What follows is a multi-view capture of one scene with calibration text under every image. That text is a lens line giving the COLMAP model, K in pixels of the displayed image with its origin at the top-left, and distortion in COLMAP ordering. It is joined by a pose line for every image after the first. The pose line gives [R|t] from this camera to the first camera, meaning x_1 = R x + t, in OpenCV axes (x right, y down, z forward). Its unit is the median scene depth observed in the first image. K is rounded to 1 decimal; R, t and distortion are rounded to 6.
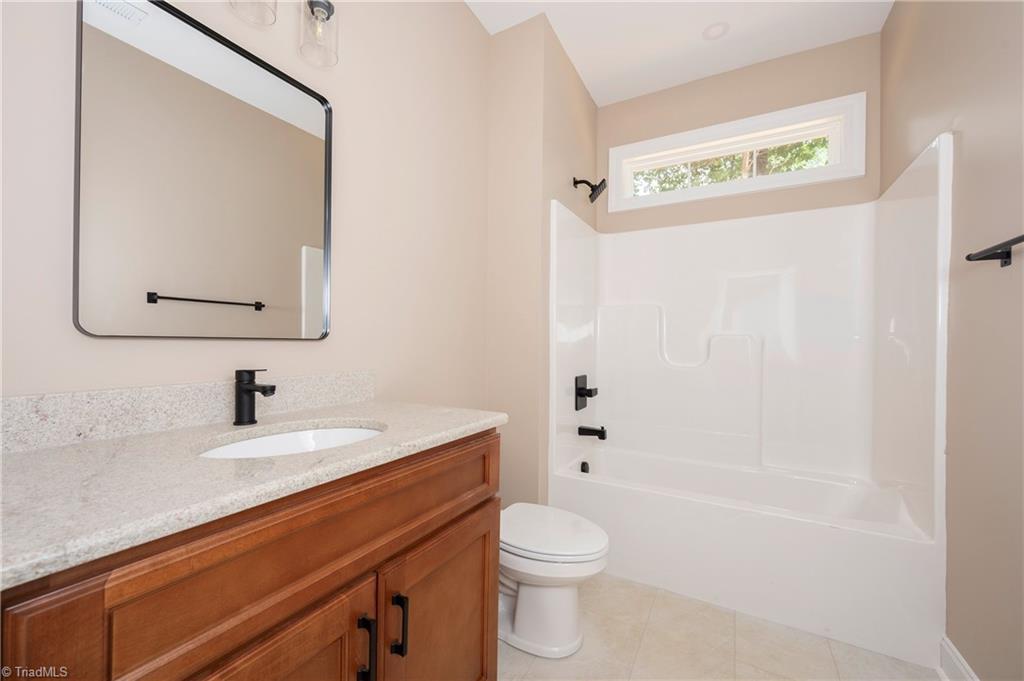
lens RADIAL K [[400.6, 0, 520.4], [0, 400.6, 342.8], [0, 0, 1]] dist [0.000330, 0.000355]
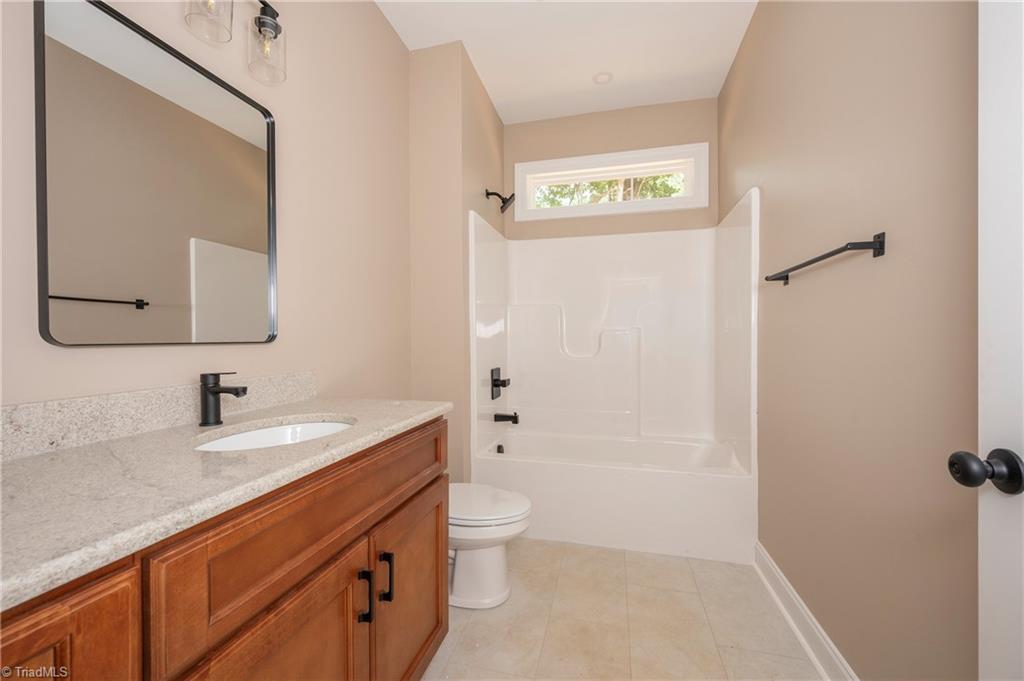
lens RADIAL K [[400.6, 0, 517.8], [0, 400.6, 340.9], [0, 0, 1]] dist [0.000330, 0.000355]
pose [[0.966531, -0.018419, 0.255889, -0.150754], [0.015521, 0.999791, 0.013342, -0.017210], [-0.256082, -0.008923, 0.966614, -0.194612]]
